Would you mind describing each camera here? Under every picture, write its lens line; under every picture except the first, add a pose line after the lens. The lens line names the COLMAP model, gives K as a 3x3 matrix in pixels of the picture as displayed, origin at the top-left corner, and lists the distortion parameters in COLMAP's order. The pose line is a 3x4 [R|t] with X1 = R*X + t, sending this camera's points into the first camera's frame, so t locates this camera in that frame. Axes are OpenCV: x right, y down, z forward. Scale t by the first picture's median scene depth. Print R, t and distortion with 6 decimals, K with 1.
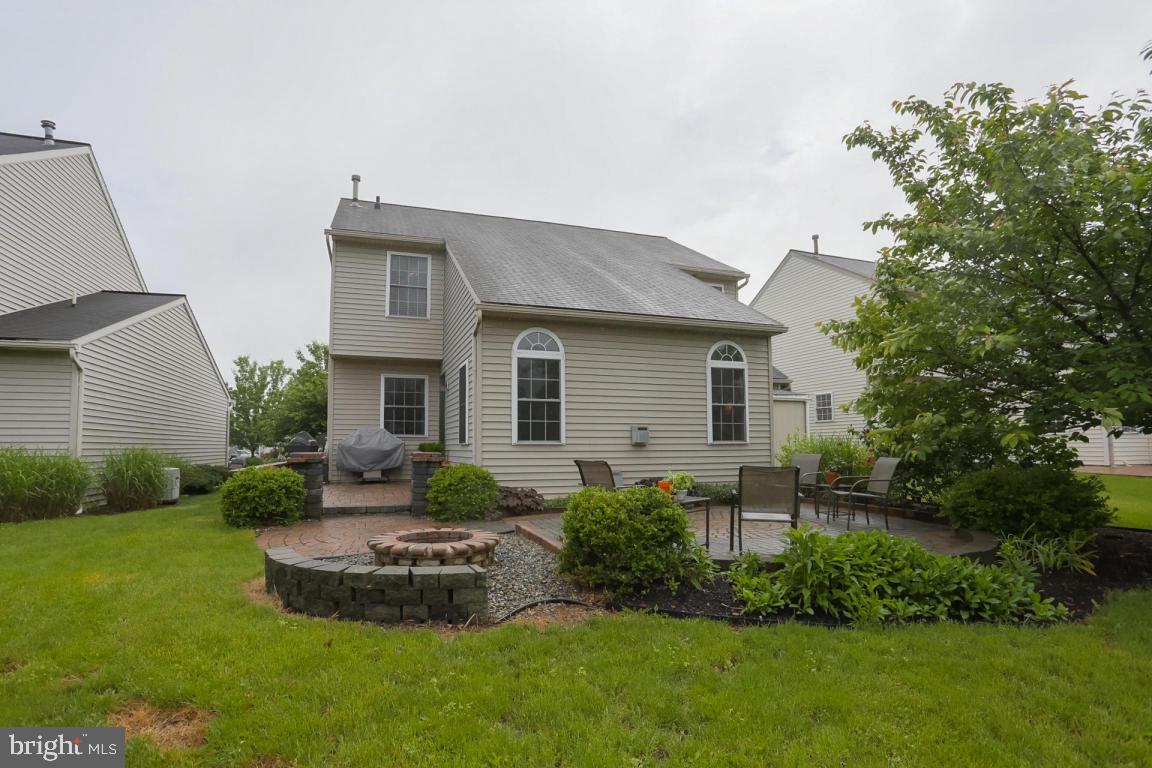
lens RADIAL K [[616.7, 0, 530.7], [0, 616.7, 439.1], [0, 0, 1]] dist [-0.079396, 0.051923]
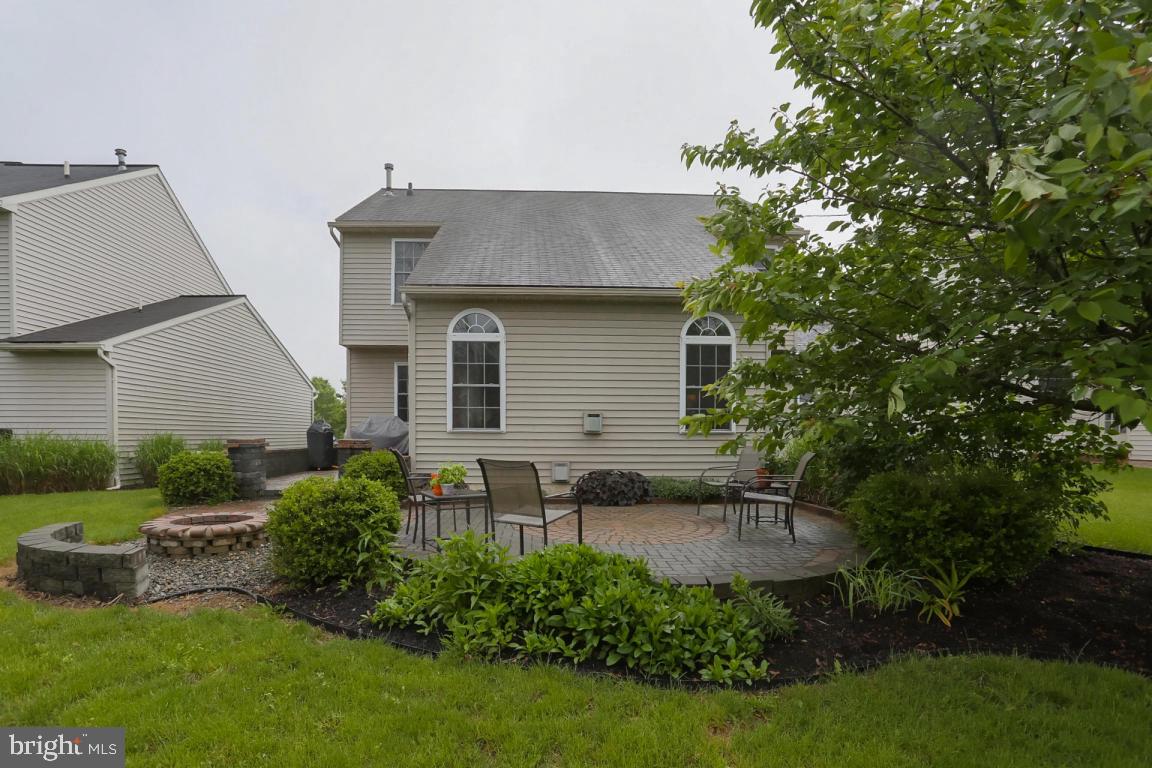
lens RADIAL K [[611.7, 0, 529.2], [0, 611.7, 488.1], [0, 0, 1]] dist [-0.067061, 0.038328]
pose [[0.952434, 0.035725, -0.302643, 0.378707], [-0.005947, 0.995095, 0.098748, 0.001038], [0.304687, -0.092251, 0.947975, 0.115280]]
